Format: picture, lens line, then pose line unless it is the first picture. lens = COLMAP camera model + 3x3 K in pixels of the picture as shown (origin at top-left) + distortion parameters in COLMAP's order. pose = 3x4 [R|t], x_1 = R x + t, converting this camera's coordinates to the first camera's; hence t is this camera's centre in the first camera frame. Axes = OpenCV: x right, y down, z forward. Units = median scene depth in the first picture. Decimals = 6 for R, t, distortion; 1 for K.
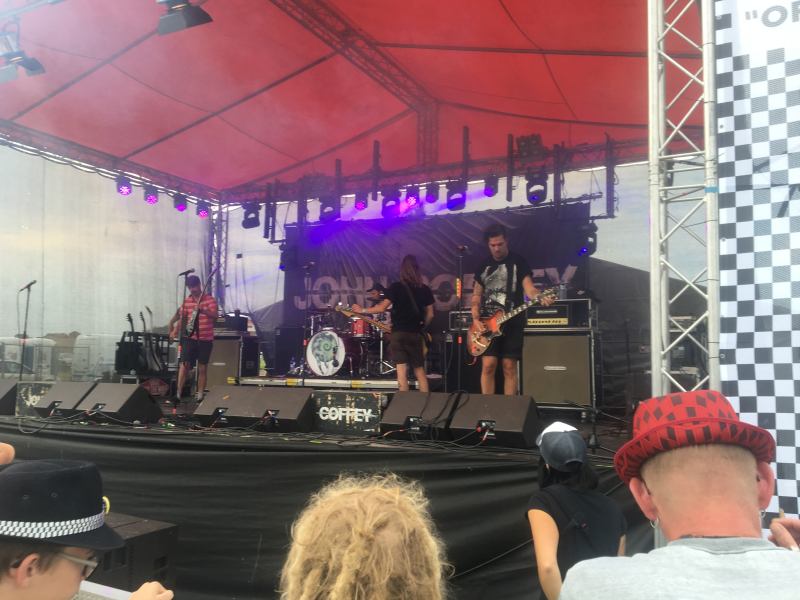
lens RADIAL K [[681.6, 0, 400.0], [0, 681.6, 300.0], [0, 0, 1]] dist [0.086381, -0.132460]
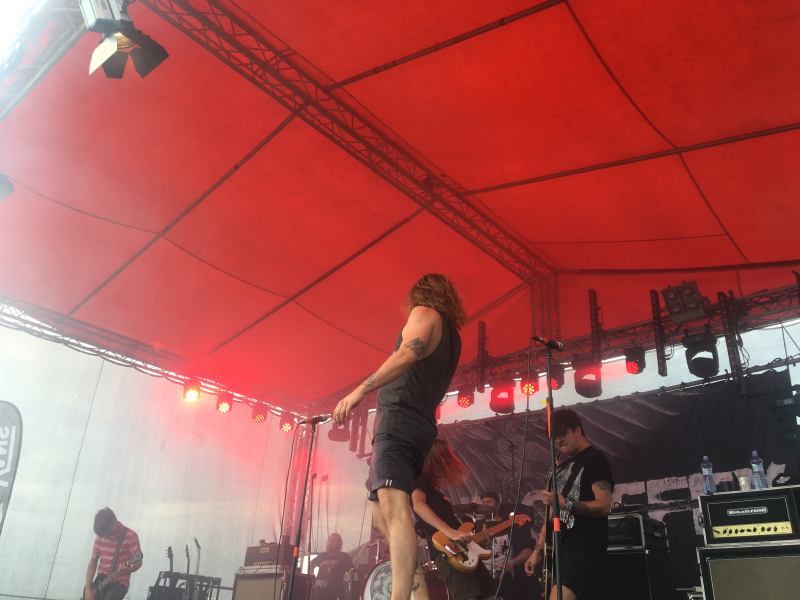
lens RADIAL K [[682.4, 0, 404.2], [0, 682.4, 299.6], [0, 0, 1]] dist [0.084560, -0.148068]
pose [[0.975742, -0.070589, -0.207231, 0.048654], [-0.010770, 0.929967, -0.367484, 0.044523], [0.218658, 0.360801, 0.906648, 0.252391]]
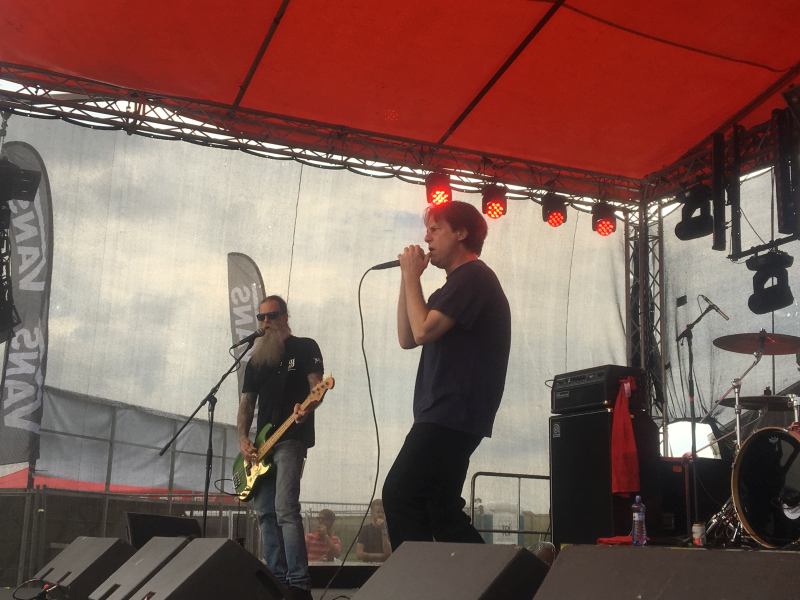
lens RADIAL K [[965.2, 0, 400.0], [0, 965.2, 300.0], [0, 0, 1]] dist [0.189619, -0.860284]
pose [[0.782211, -0.122929, -0.610765, 0.034476], [0.042706, 0.988614, -0.144285, 0.030542], [0.621548, 0.086778, 0.778555, 0.420442]]
